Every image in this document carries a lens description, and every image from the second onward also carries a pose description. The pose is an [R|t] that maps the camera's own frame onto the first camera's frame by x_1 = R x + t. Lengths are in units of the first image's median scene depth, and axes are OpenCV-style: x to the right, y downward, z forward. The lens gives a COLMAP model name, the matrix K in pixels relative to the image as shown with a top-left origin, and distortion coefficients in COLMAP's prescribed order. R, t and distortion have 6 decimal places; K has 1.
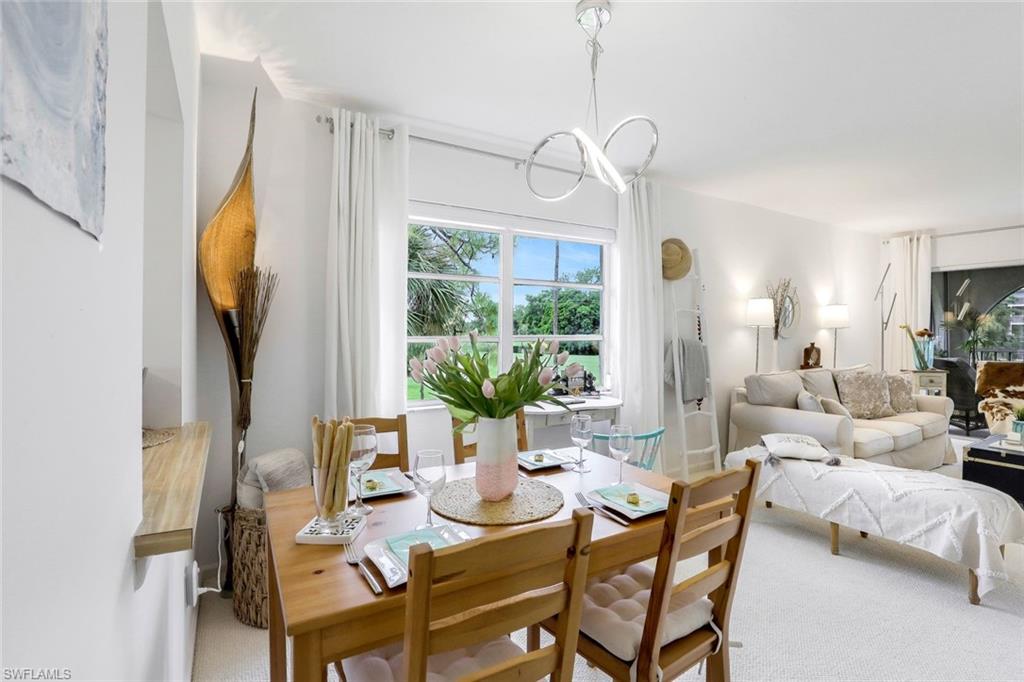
lens RADIAL K [[472.5, 0, 506.6], [0, 472.5, 332.3], [0, 0, 1]] dist [-0.031771, 0.002301]
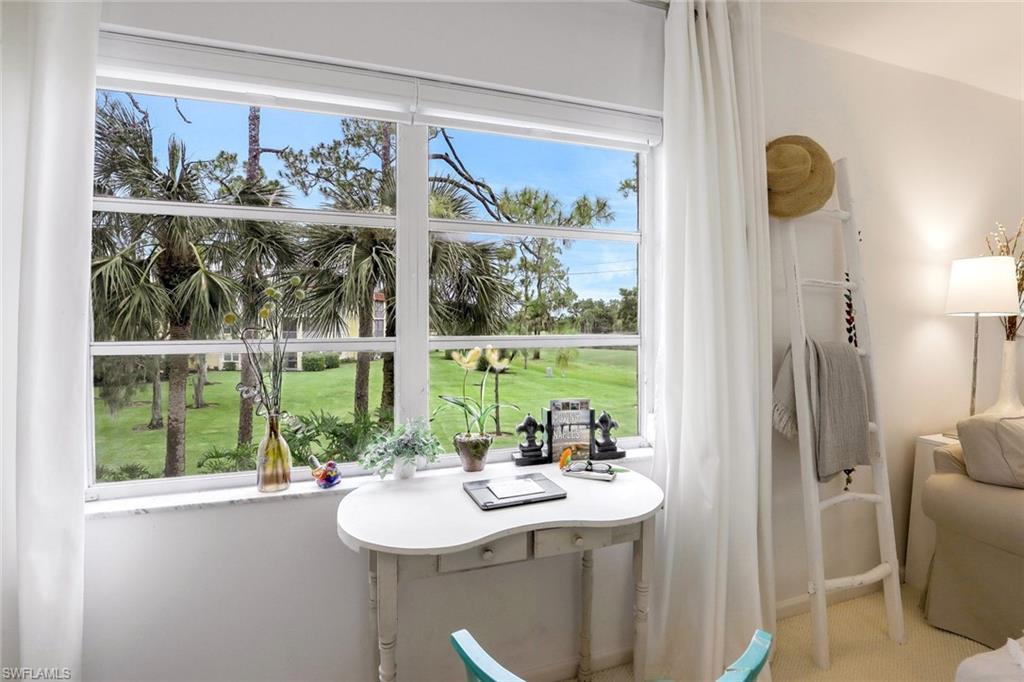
lens RADIAL K [[472.5, 0, 508.1], [0, 472.5, 333.2], [0, 0, 1]] dist [-0.031771, 0.002301]
pose [[0.980440, -0.005529, -0.196742, 0.140359], [0.007515, 0.999928, 0.009349, -0.000349], [0.196676, -0.010644, 0.980411, 0.411591]]
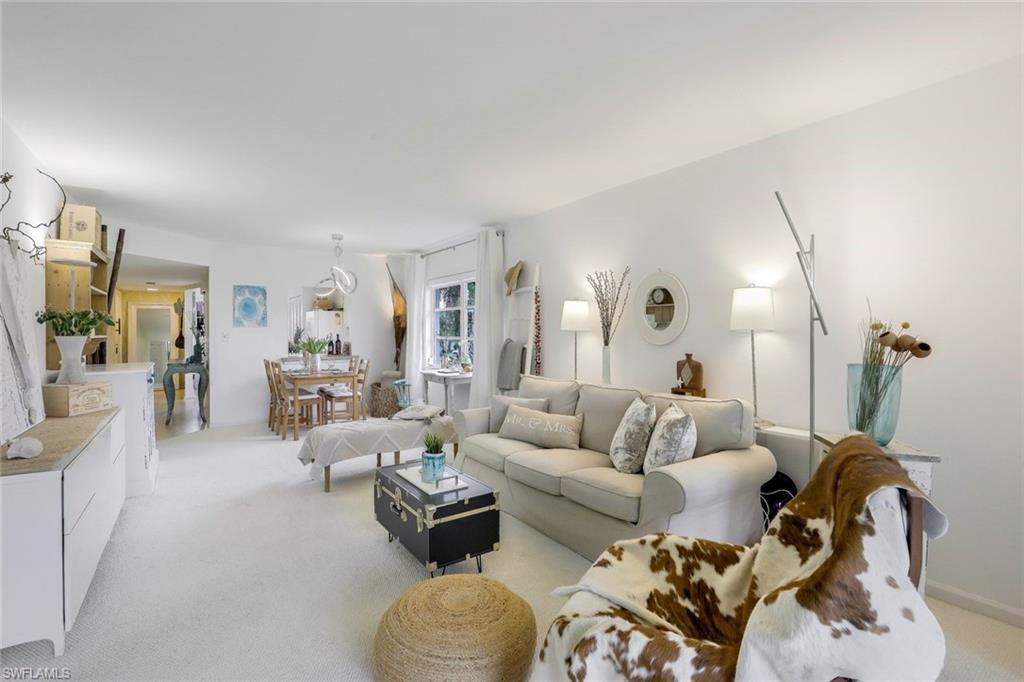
lens RADIAL K [[472.5, 0, 506.0], [0, 472.5, 335.6], [0, 0, 1]] dist [-0.031771, 0.002301]
pose [[0.083231, 0.005274, -0.996516, 1.420224], [-0.001241, 0.999986, 0.005188, -0.006824], [0.996530, 0.000805, 0.083236, 0.760389]]
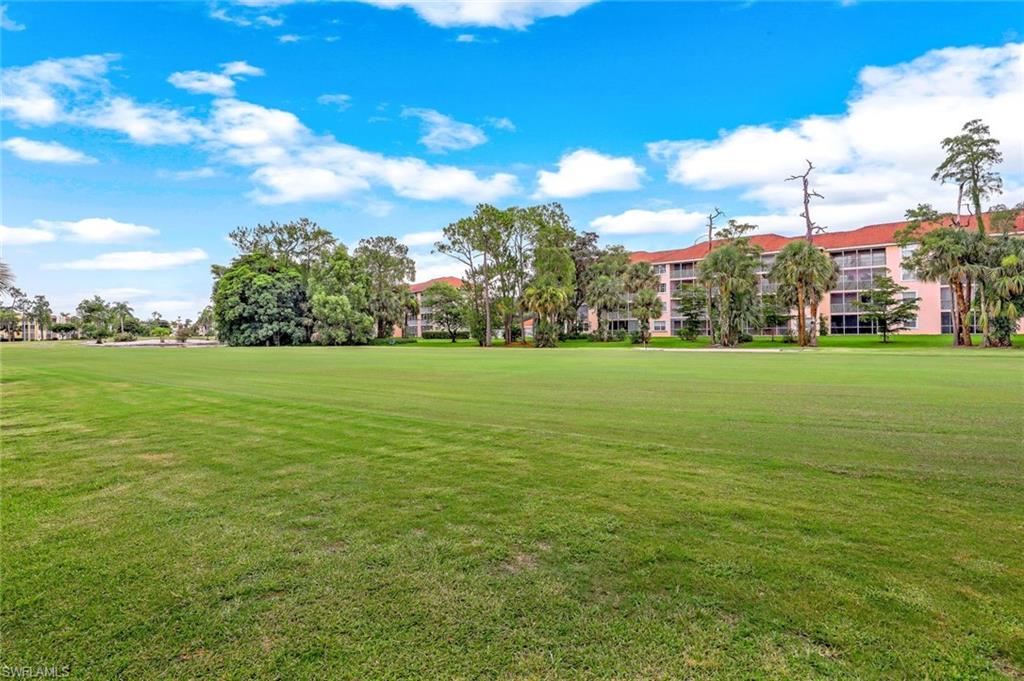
lens RADIAL K [[497.5, 0, 523.5], [0, 497.5, 326.9], [0, 0, 1]] dist [-0.016541, -0.000017]
pose [[0.932231, -0.008674, 0.361759, 4.742779], [0.015655, 0.999743, -0.016369, 0.678991], [-0.361525, 0.020923, 0.932128, 3.951680]]
